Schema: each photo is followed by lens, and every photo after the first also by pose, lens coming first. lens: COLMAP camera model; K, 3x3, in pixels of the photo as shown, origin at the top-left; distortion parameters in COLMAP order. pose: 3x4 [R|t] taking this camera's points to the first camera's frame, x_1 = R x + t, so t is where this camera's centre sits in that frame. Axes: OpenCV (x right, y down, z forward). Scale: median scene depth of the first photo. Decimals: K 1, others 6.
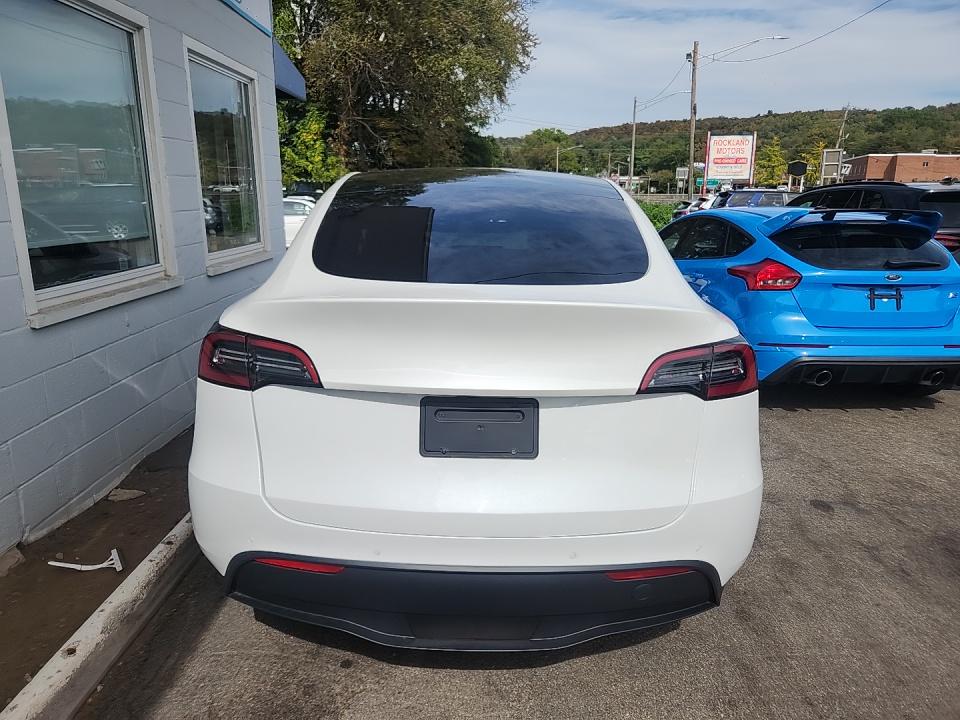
lens RADIAL K [[648.4, 0, 471.4], [0, 648.4, 364.0], [0, 0, 1]] dist [0.064419, -0.044577]
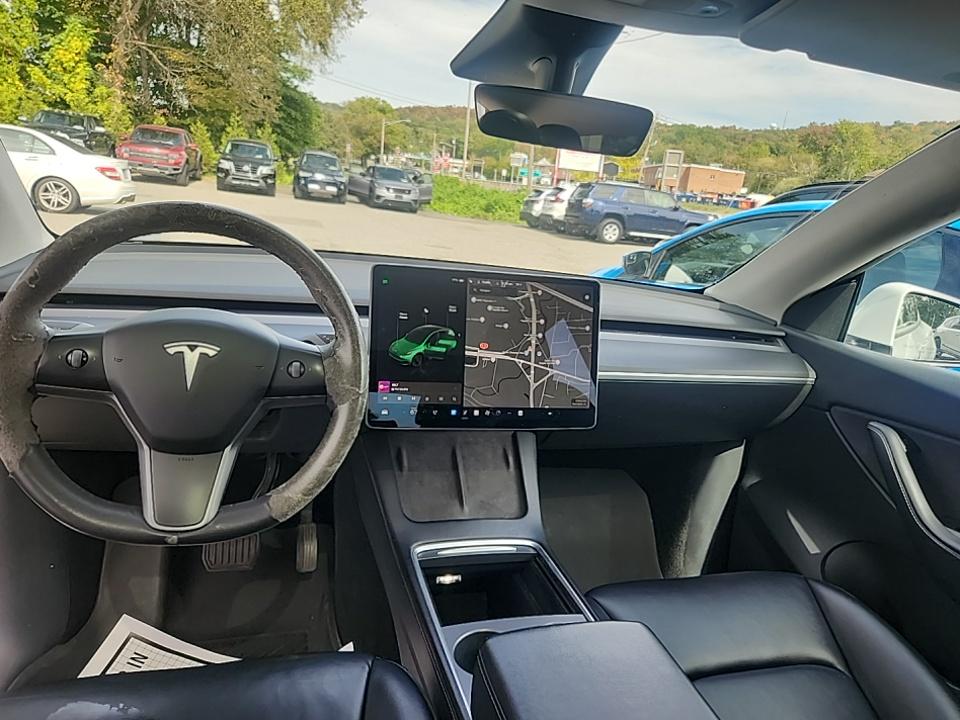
lens RADIAL K [[648.4, 0, 486.5], [0, 648.4, 350.3], [0, 0, 1]] dist [0.064419, -0.044577]
pose [[0.953671, 0.018359, 0.300291, -0.007215], [-0.022218, 0.999709, 0.009439, -0.020393], [-0.300030, -0.015674, 0.953801, 0.101752]]
